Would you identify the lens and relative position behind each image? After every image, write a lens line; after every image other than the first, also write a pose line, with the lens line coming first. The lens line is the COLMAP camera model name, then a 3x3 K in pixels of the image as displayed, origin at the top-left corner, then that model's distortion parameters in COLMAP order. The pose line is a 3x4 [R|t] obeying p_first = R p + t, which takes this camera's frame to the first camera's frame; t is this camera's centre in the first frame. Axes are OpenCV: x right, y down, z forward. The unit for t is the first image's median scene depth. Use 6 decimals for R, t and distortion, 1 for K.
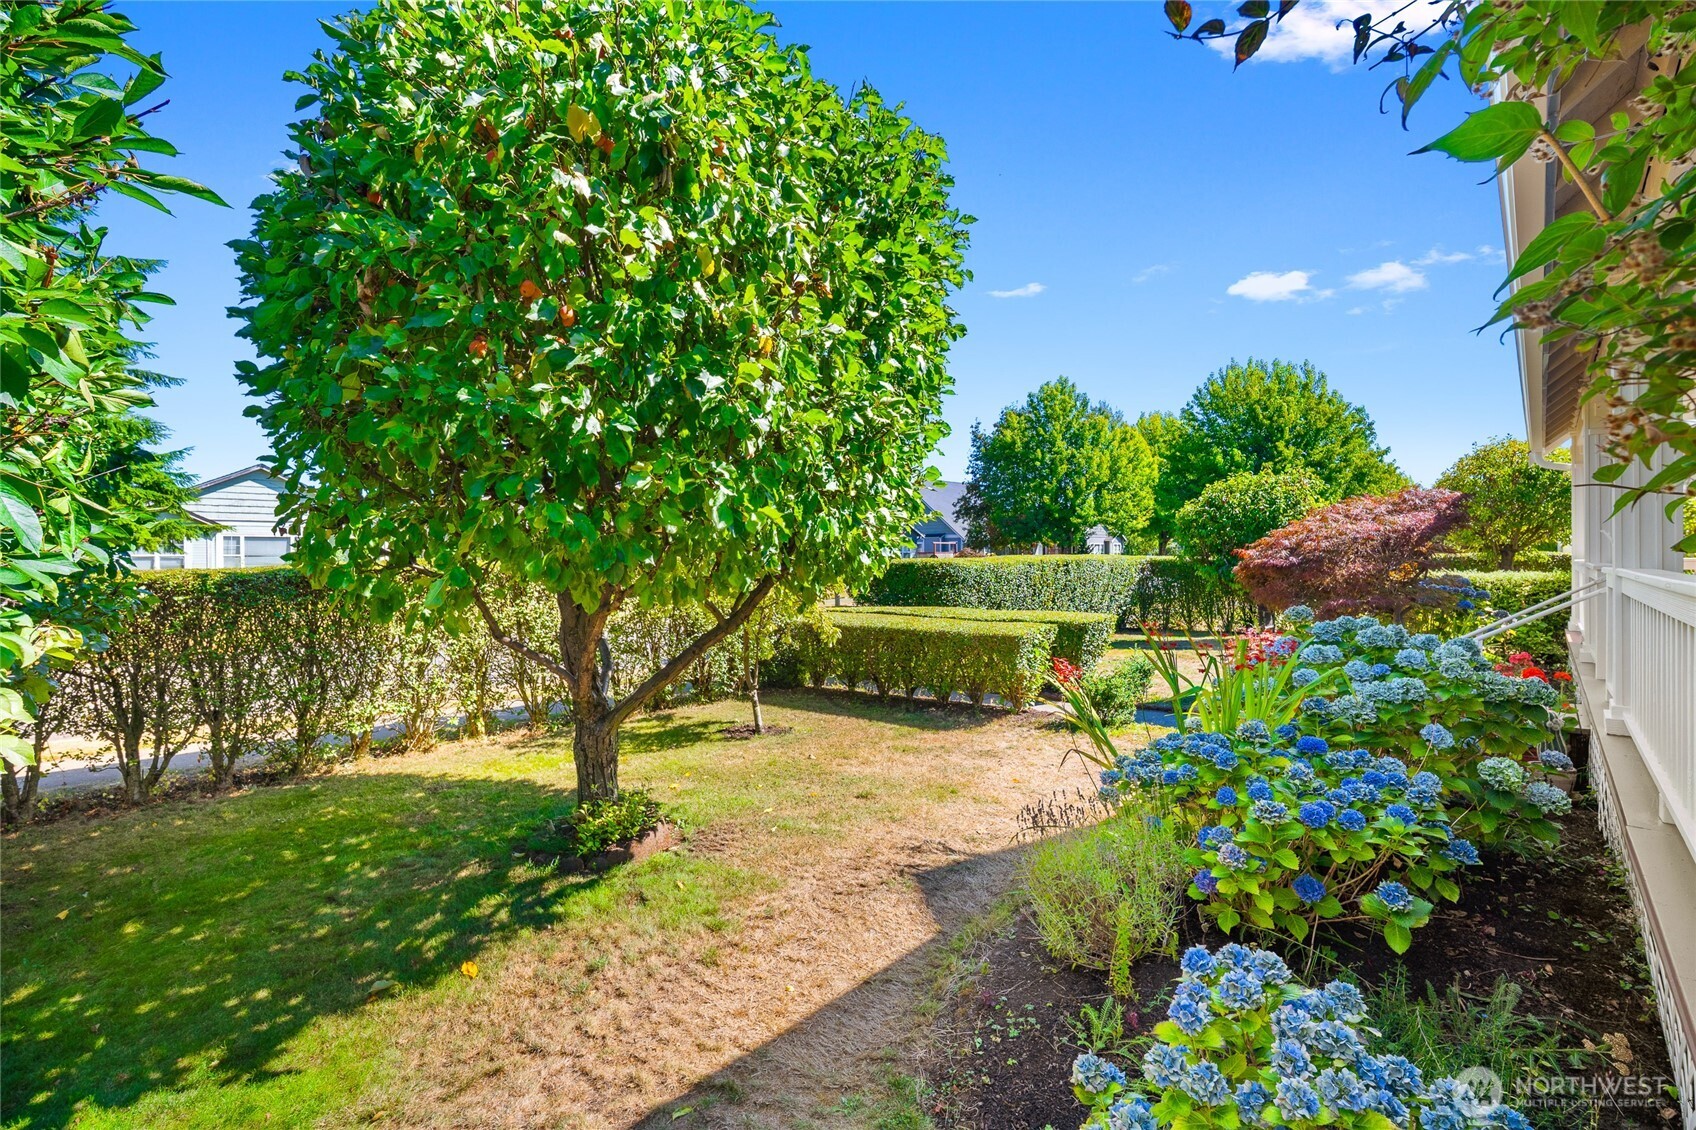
lens RADIAL K [[741.2, 0, 858.9], [0, 741.2, 556.2], [0, 0, 1]] dist [-0.015181, 0.005288]
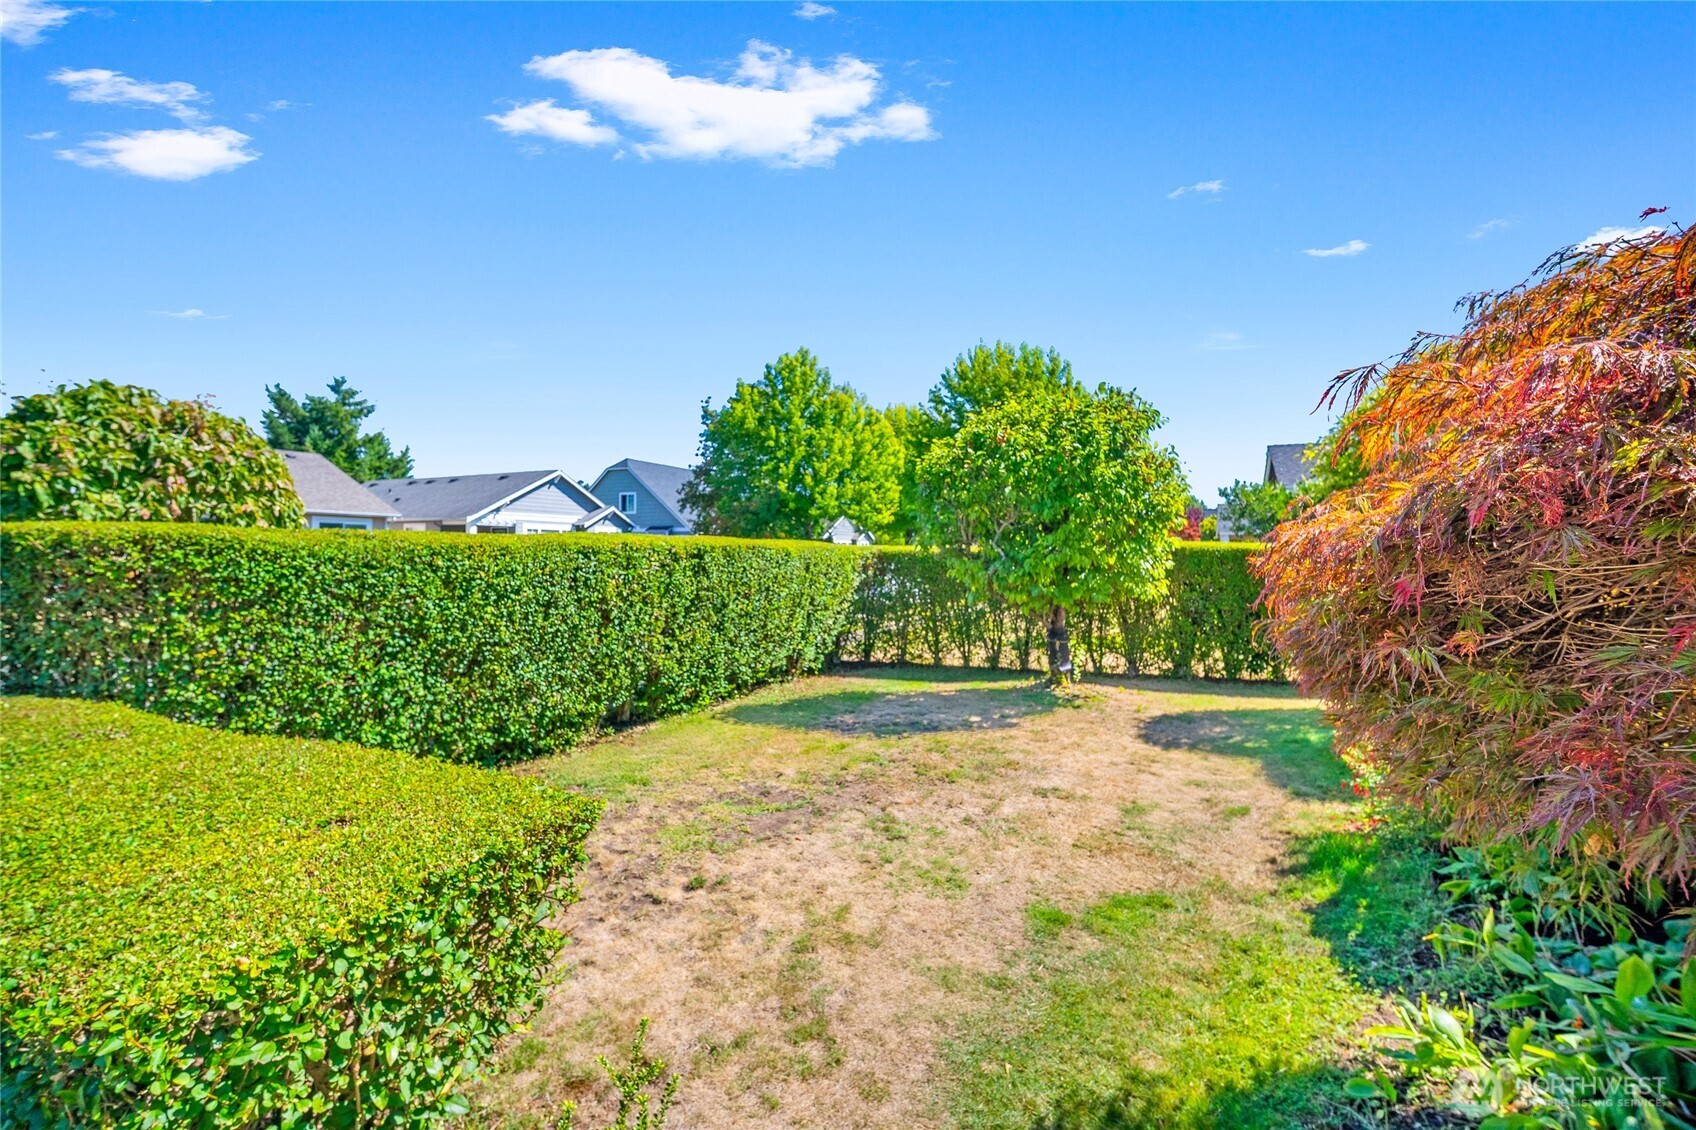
lens RADIAL K [[741.2, 0, 846.6], [0, 741.2, 566.0], [0, 0, 1]] dist [-0.015181, 0.005288]
pose [[0.954441, 0.004939, 0.298358, 0.068658], [-0.009273, 0.999871, 0.013113, 0.003376], [-0.298254, -0.015282, 0.954364, 0.156052]]
